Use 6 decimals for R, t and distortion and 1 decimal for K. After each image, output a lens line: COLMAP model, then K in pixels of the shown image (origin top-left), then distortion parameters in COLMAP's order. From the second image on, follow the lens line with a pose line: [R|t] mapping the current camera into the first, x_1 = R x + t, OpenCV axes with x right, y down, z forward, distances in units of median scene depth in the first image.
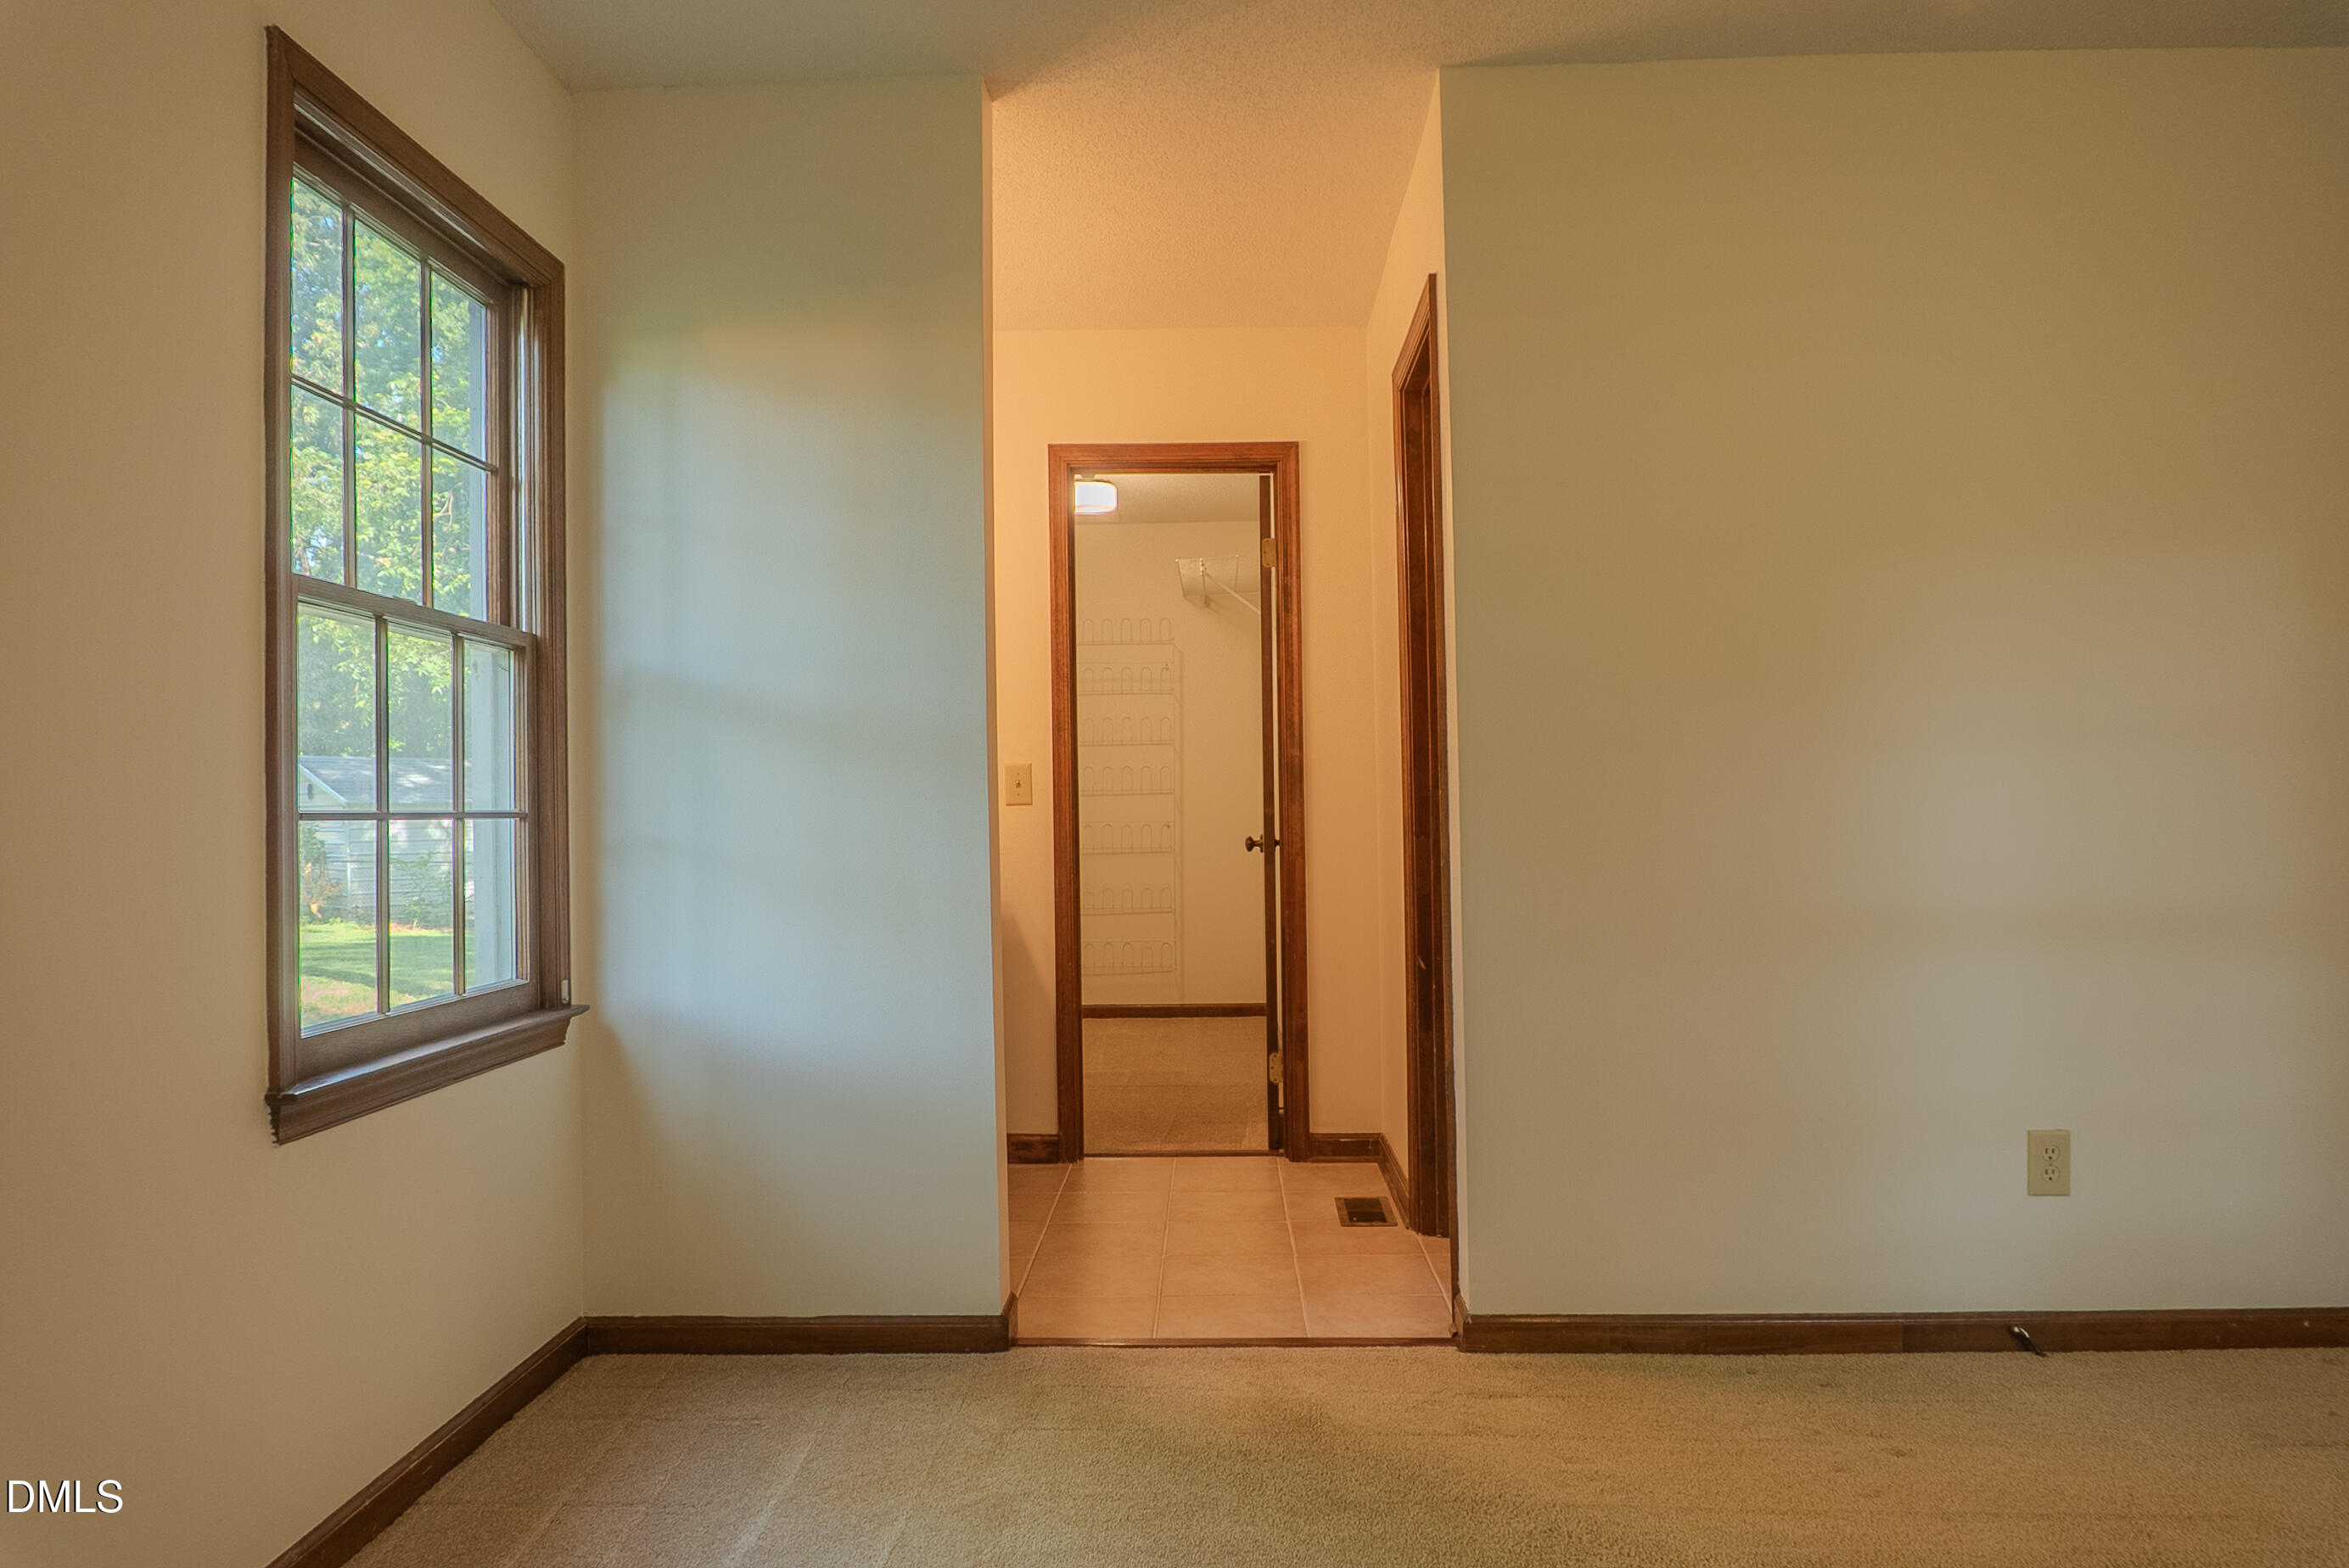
lens RADIAL K [[1578.0, 0, 1162.6], [0, 1578.0, 788.4], [0, 0, 1]] dist [-0.019325, -0.002928]
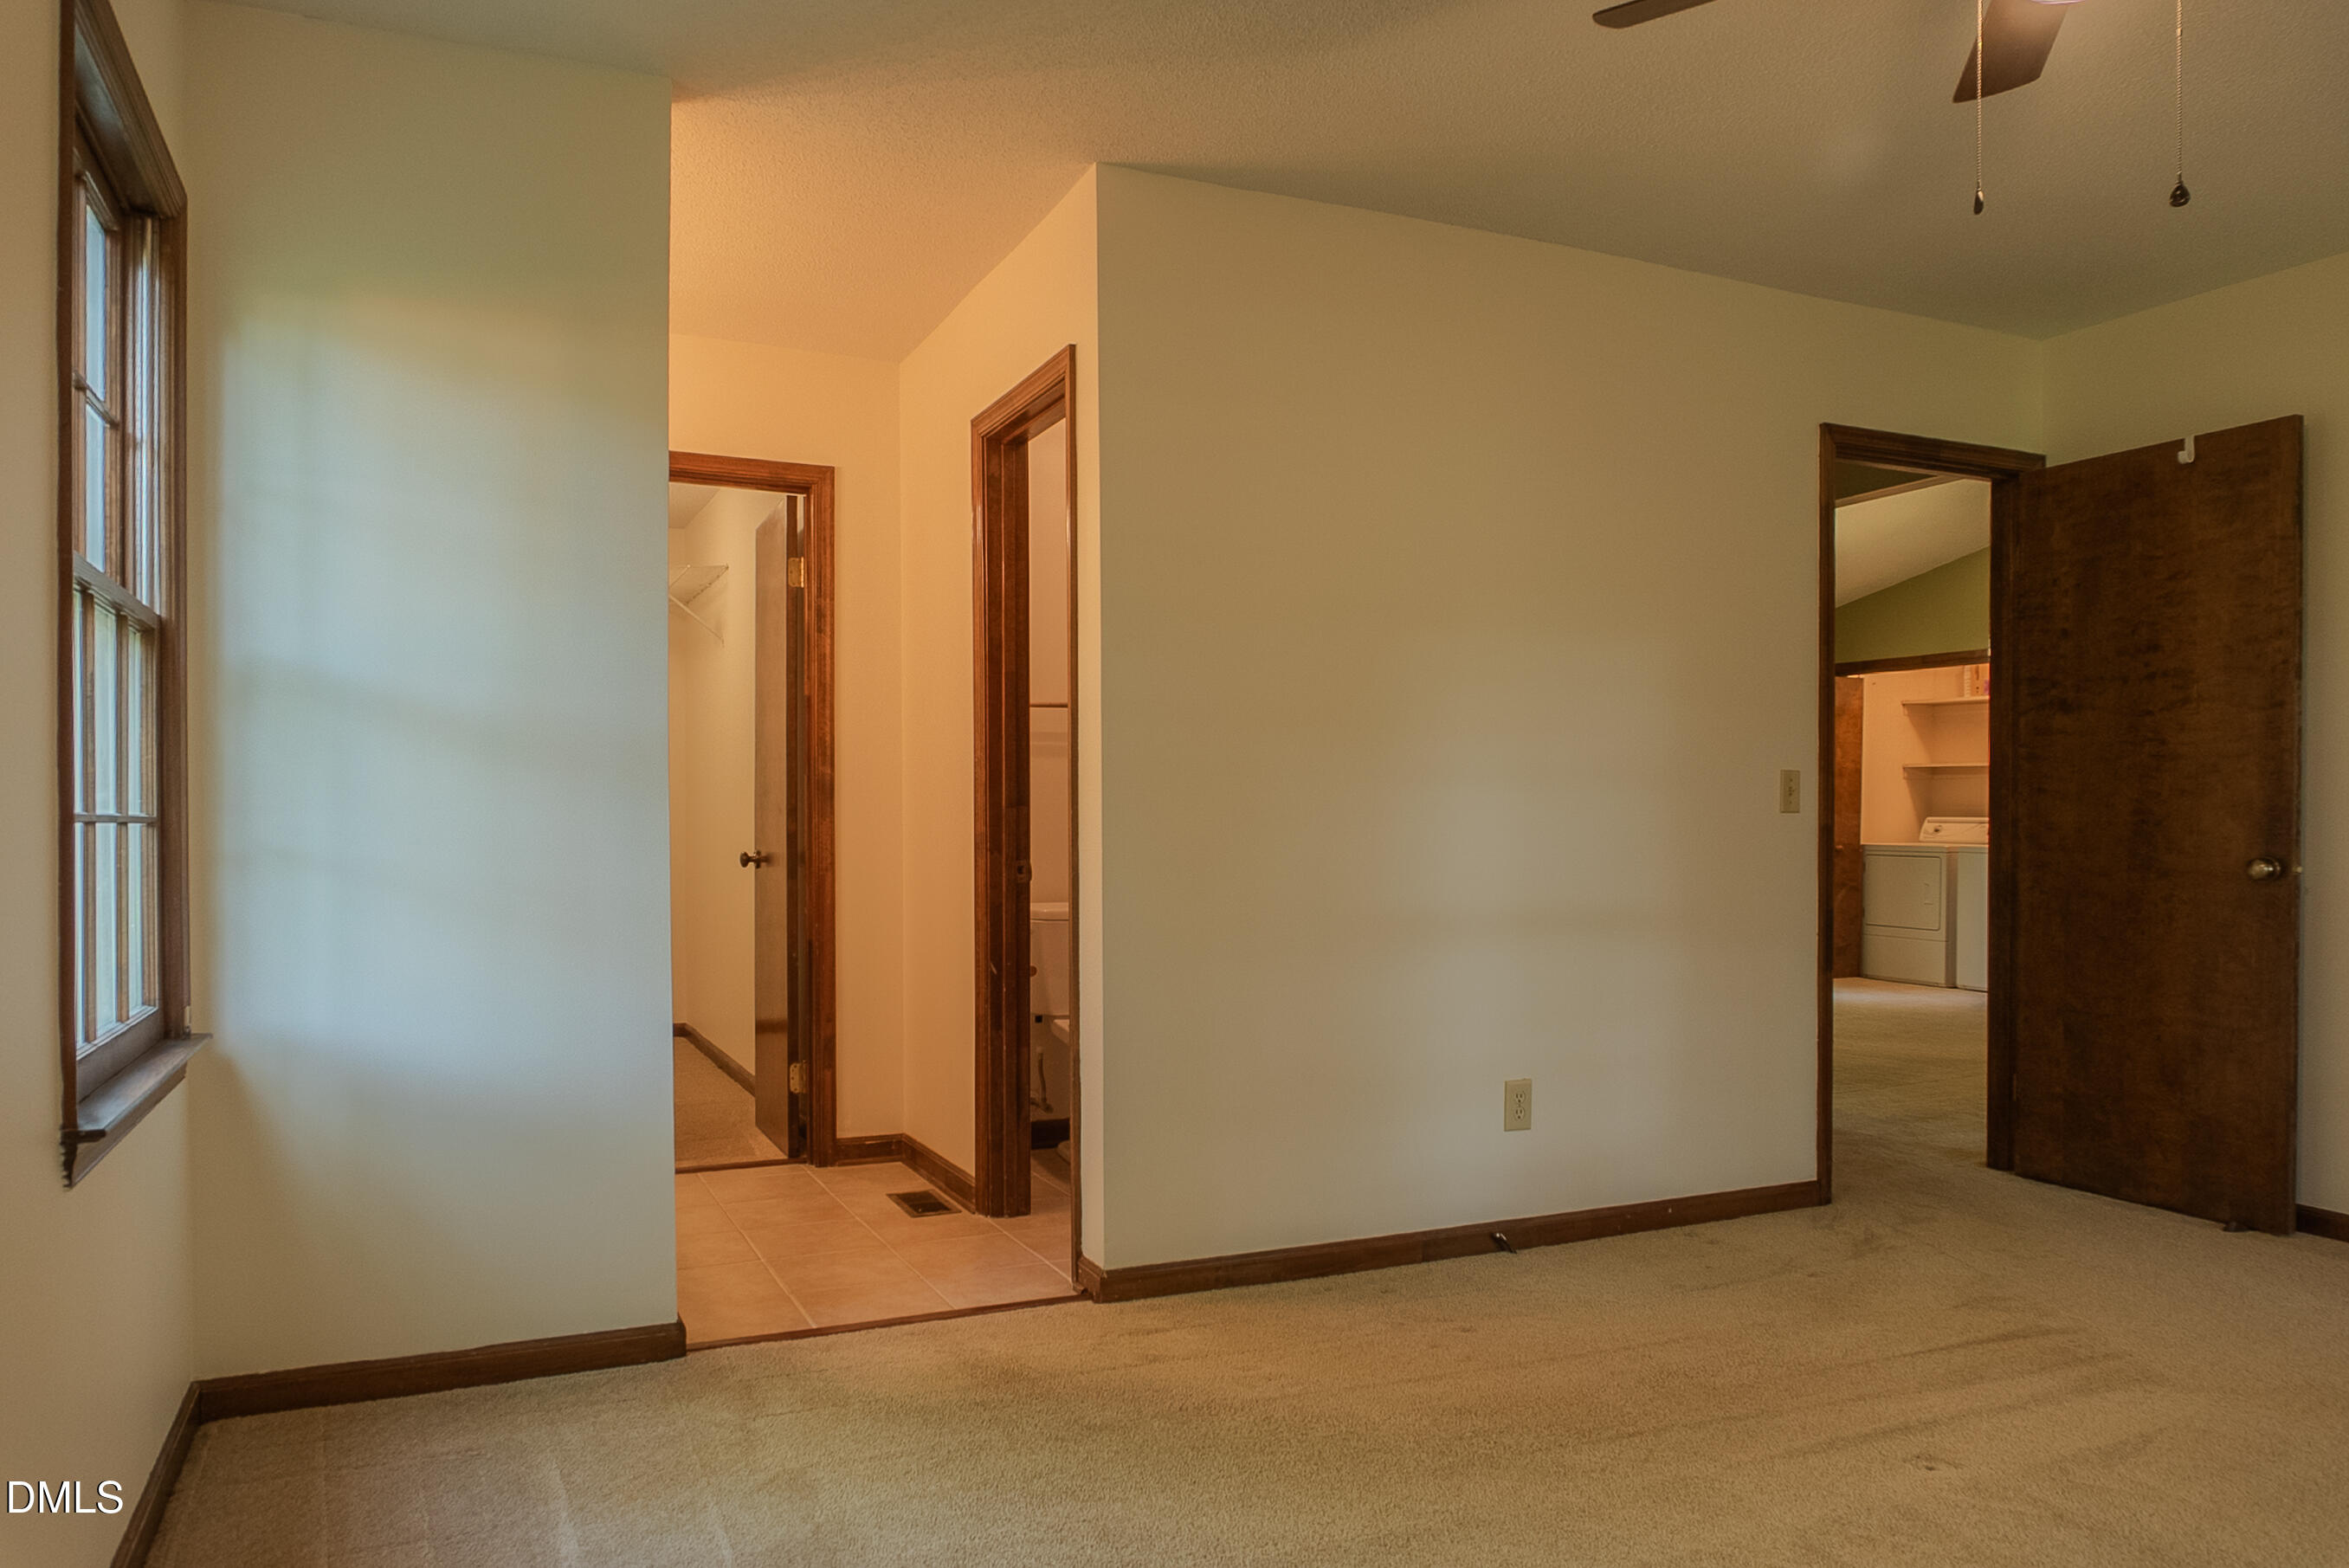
lens RADIAL K [[1599.4, 0, 1162.4], [0, 1599.4, 845.8], [0, 0, 1]] dist [-0.022067, 0.001671]
pose [[0.895420, 0.006841, 0.445170, -0.286832], [-0.017195, 0.999667, 0.019225, 0.004215], [-0.444891, -0.024869, 0.895240, -0.047080]]
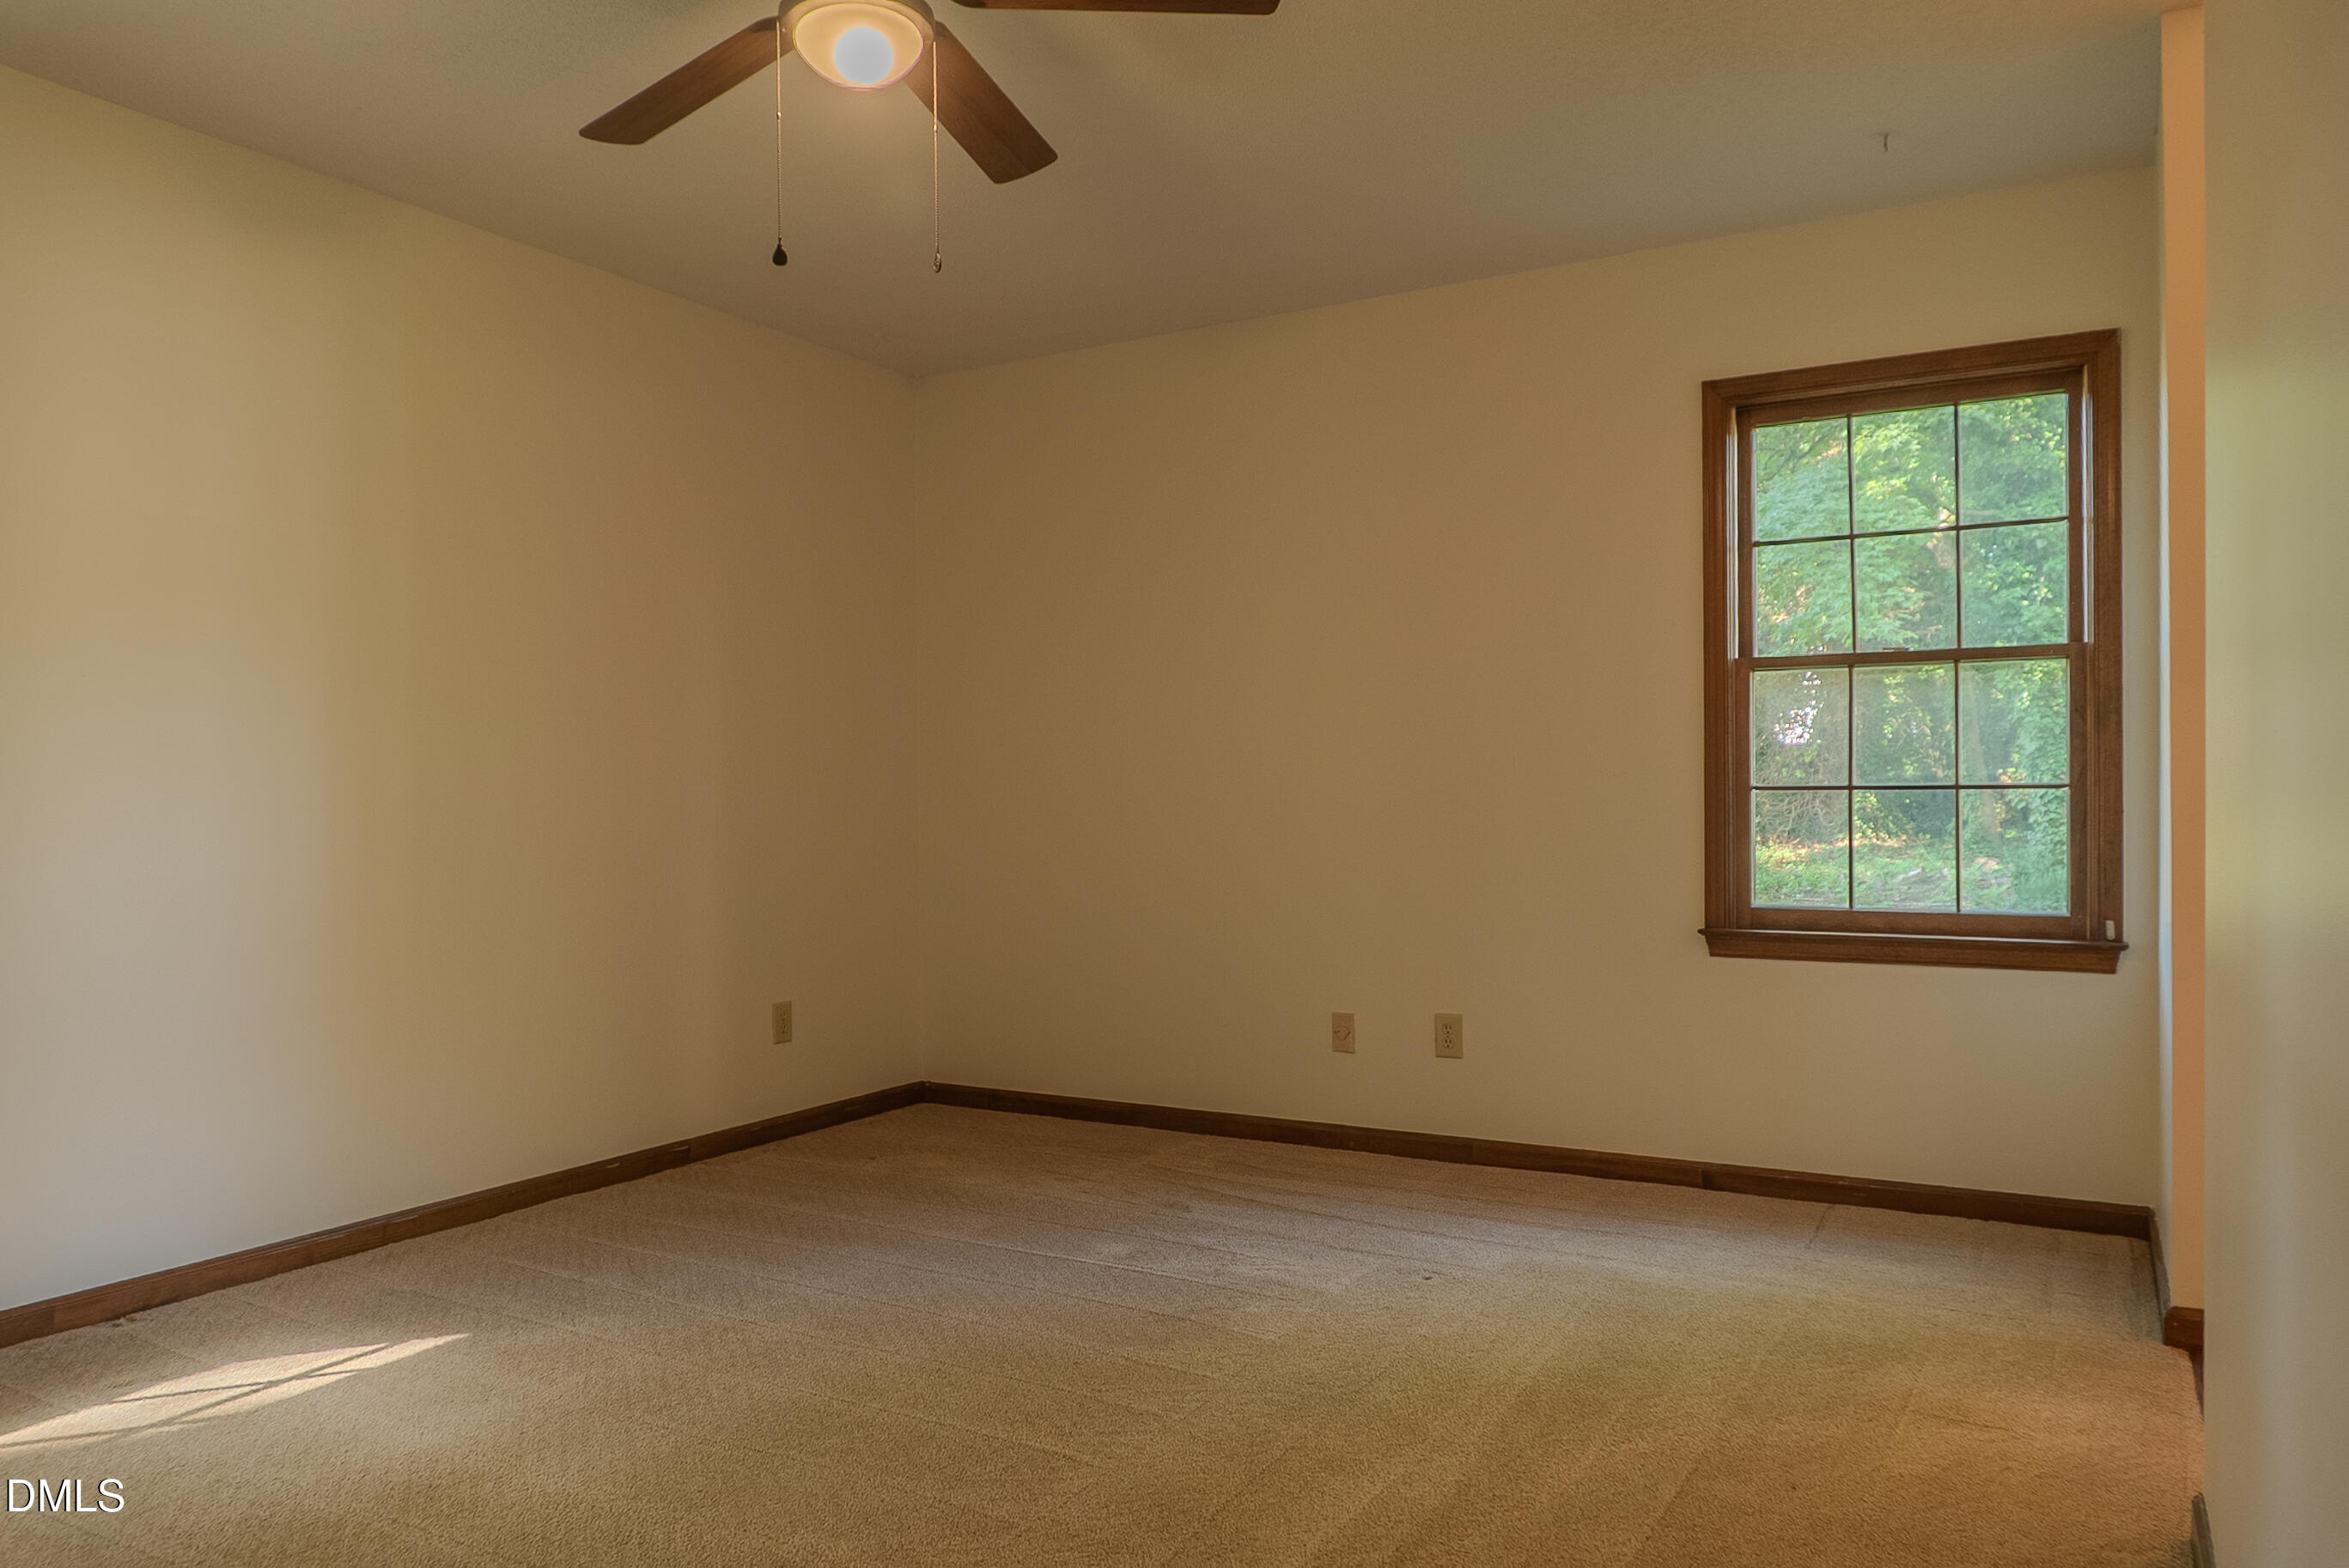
lens RADIAL K [[1578.0, 0, 1162.6], [0, 1578.0, 788.4], [0, 0, 1]] dist [-0.019325, -0.002928]
pose [[-0.474551, 0.015434, -0.880093, 1.041054], [0.024418, 0.999692, 0.004366, -0.005433], [0.879889, -0.019418, -0.474782, 0.928657]]
